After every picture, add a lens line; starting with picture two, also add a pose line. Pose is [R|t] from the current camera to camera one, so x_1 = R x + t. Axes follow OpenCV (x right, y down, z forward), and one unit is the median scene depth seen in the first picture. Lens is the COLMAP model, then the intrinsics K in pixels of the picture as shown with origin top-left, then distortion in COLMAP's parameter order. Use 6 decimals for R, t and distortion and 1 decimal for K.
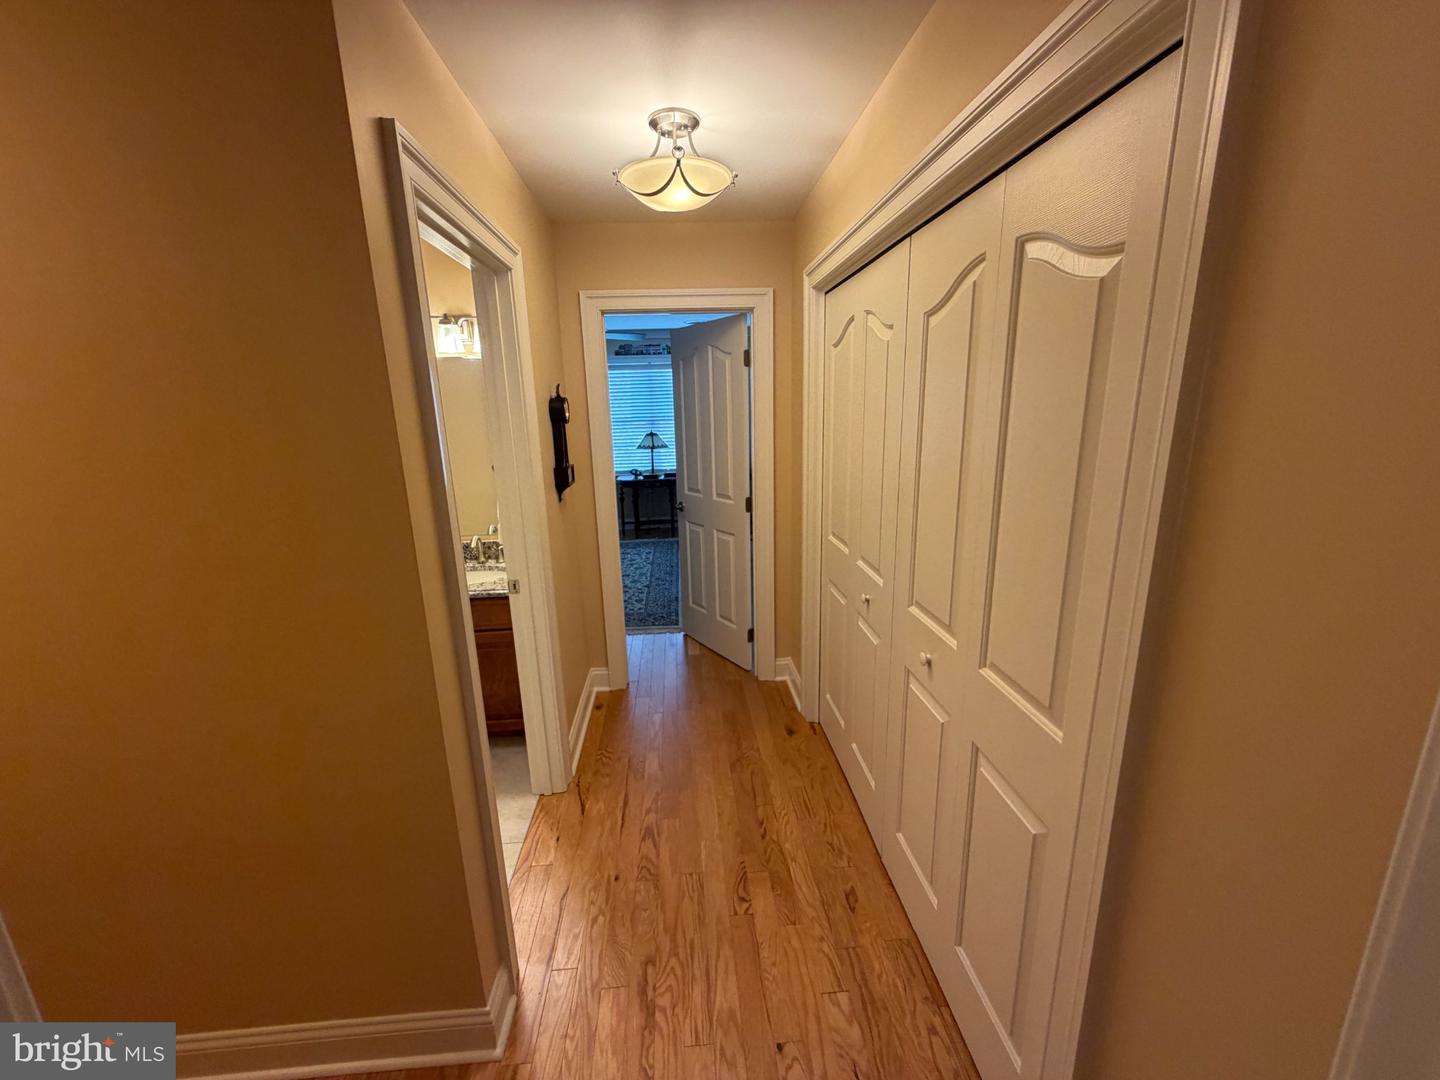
lens RADIAL K [[573.8, 0, 719.5], [0, 573.8, 540.0], [0, 0, 1]] dist [-0.002016, 0.000212]
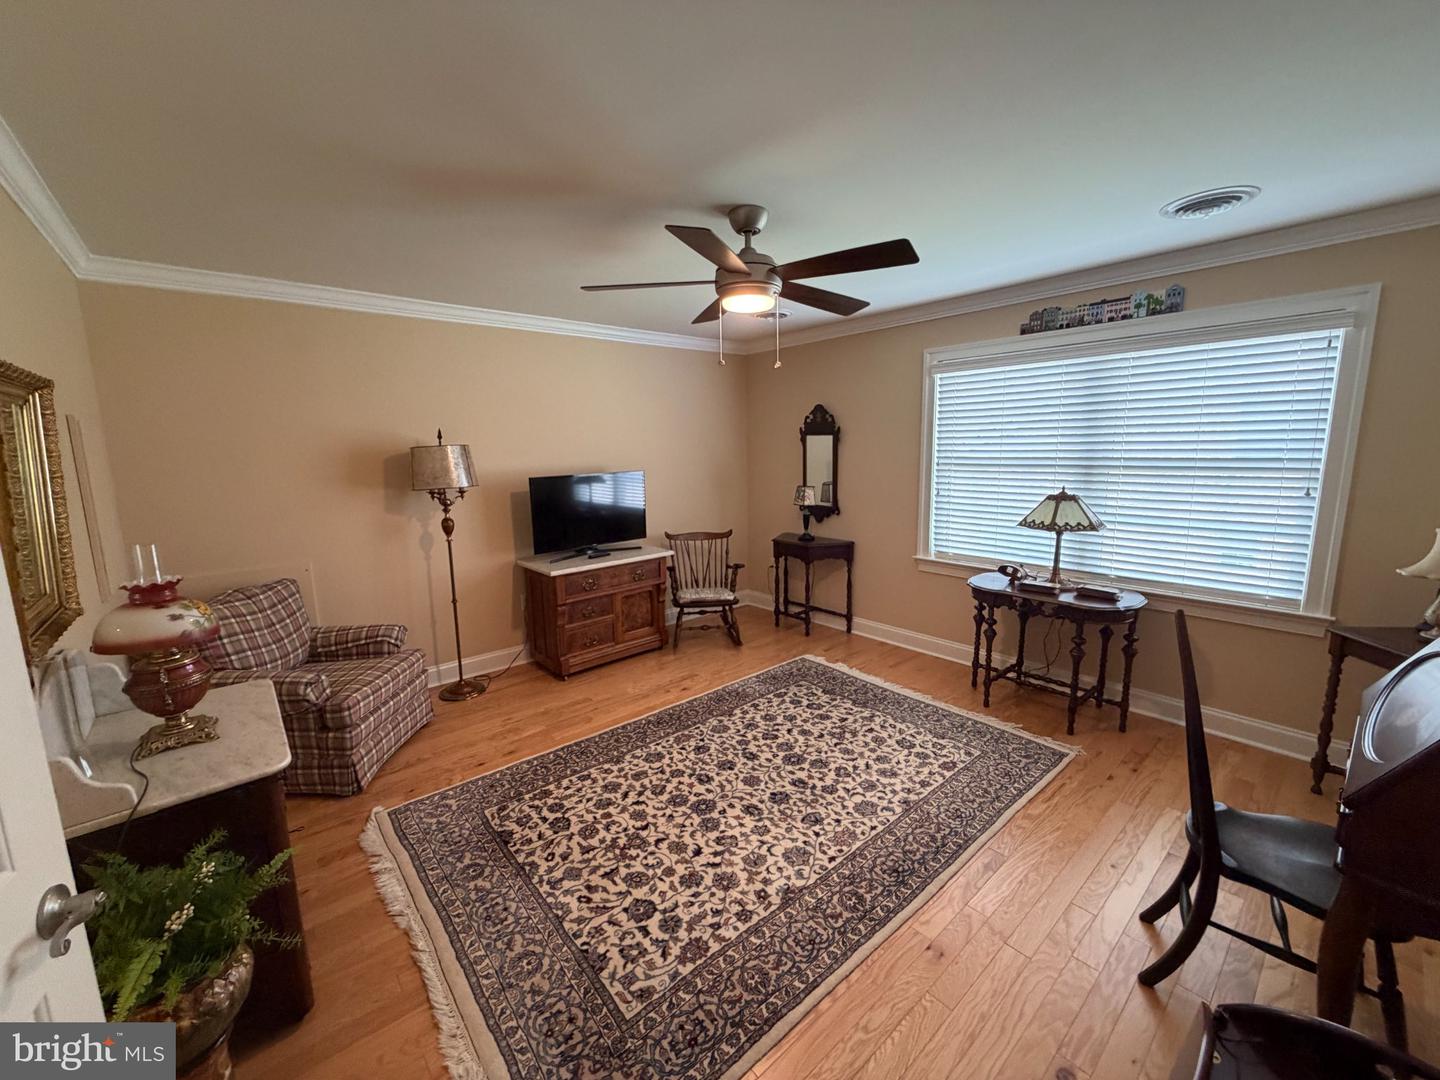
lens RADIAL K [[573.8, 0, 723.7], [0, 573.8, 537.1], [0, 0, 1]] dist [-0.002016, 0.000212]
pose [[0.585567, 0.151739, -0.796296, 0.088976], [-0.192386, 0.980272, 0.045324, -0.124049], [0.787464, 0.126656, 0.603207, 0.522932]]
